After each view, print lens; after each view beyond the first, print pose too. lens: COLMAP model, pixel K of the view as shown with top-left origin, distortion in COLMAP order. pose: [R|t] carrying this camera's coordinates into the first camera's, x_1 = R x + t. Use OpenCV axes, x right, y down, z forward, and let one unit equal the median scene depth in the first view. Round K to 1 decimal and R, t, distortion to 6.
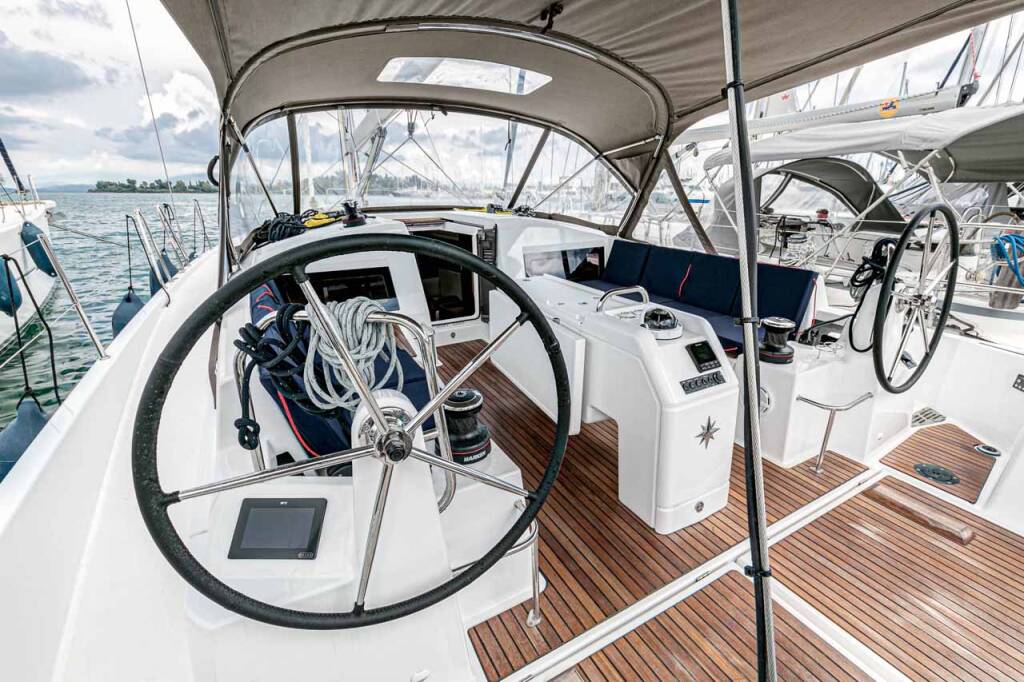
lens RADIAL K [[459.2, 0, 518.4], [0, 459.2, 342.9], [0, 0, 1]] dist [0.009609, 0.000092]
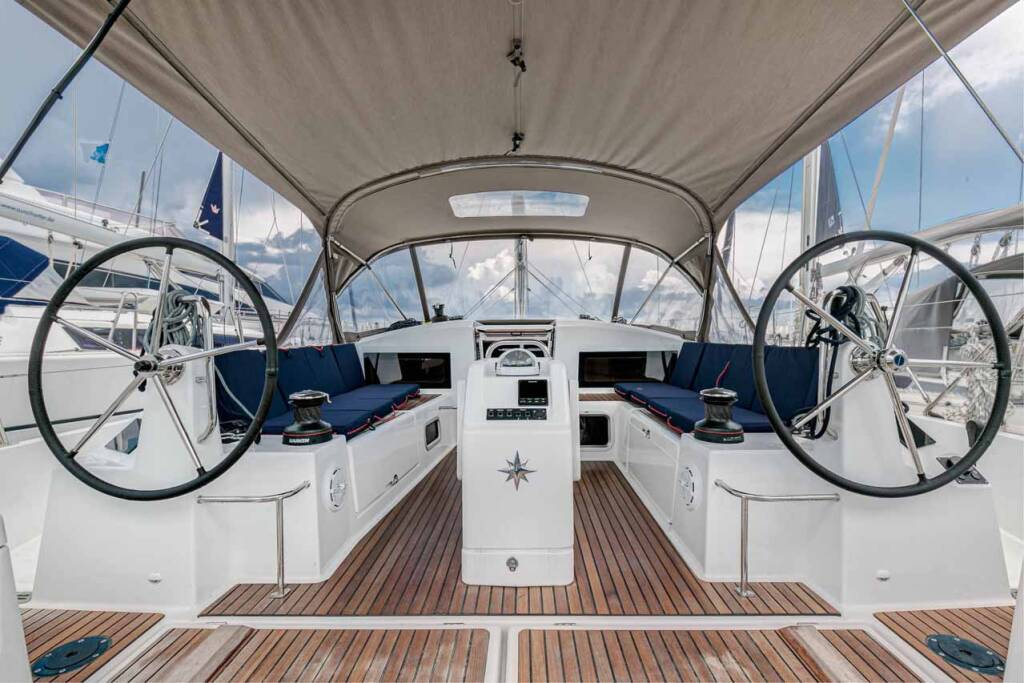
lens RADIAL K [[459.2, 0, 518.4], [0, 459.2, 343.4], [0, 0, 1]] dist [0.009609, 0.000092]
pose [[0.863840, 0.004463, -0.503746, 0.715227], [-0.165210, 0.947168, -0.274916, 0.167561], [0.475905, 0.320708, 0.818939, 0.132403]]
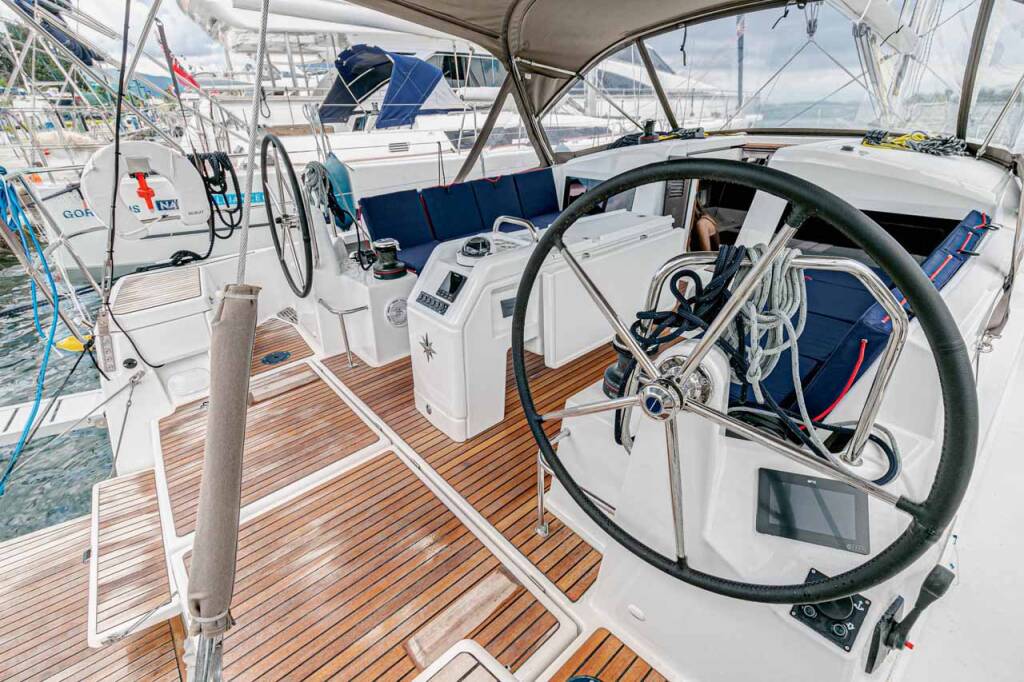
lens RADIAL K [[459.2, 0, 518.4], [0, 459.2, 342.9], [0, 0, 1]] dist [0.009609, 0.000092]
pose [[0.202473, 0.440834, -0.874454, 1.161015], [-0.300757, 0.877786, 0.372876, -0.239097], [0.931960, 0.187501, 0.310312, 0.701141]]
